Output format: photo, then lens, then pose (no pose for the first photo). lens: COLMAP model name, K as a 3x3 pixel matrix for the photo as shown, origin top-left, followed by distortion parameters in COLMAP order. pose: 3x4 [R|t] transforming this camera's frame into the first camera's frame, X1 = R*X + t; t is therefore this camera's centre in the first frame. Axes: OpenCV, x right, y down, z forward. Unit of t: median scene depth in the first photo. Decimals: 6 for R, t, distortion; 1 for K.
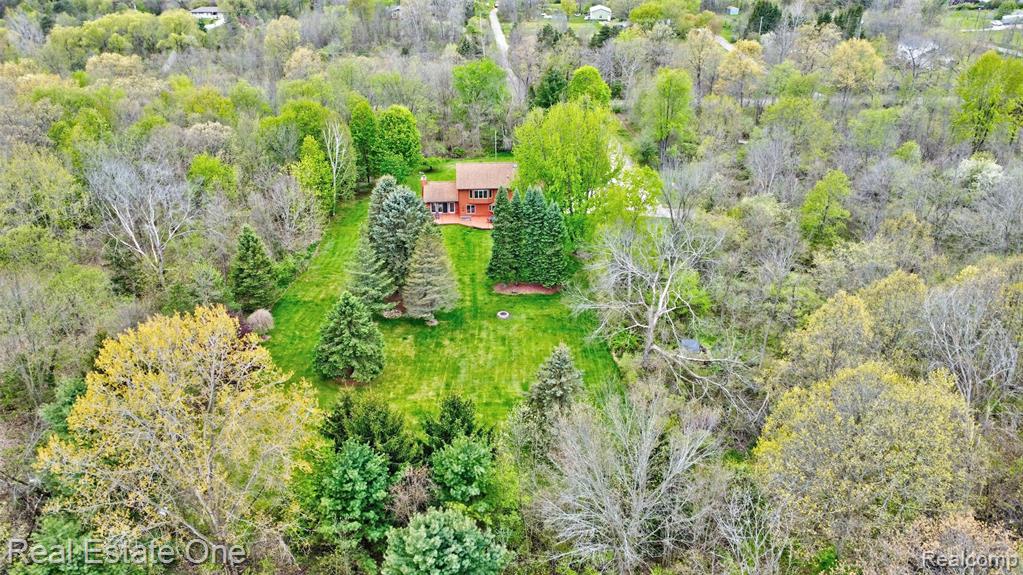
lens RADIAL K [[737.3, 0, 511.0], [0, 737.3, 287.4], [0, 0, 1]] dist [-0.031719, -0.004716]
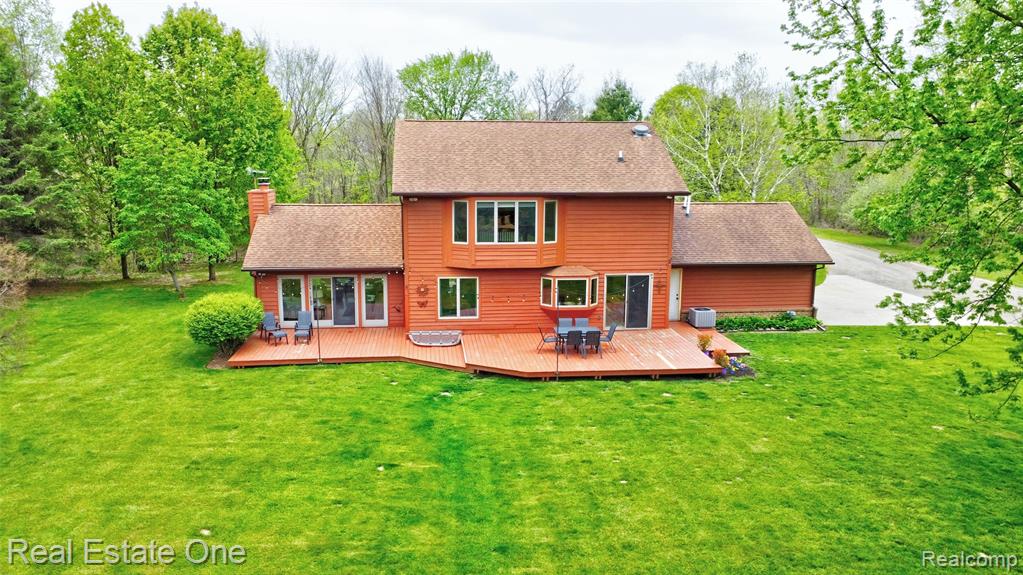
lens RADIAL K [[737.3, 0, 510.7], [0, 737.3, 288.7], [0, 0, 1]] dist [-0.031719, -0.004716]
pose [[0.997949, -0.009711, 0.063272, -0.053363], [0.027799, 0.956103, -0.291710, -0.044025], [-0.057661, 0.292870, 0.954412, 0.794639]]
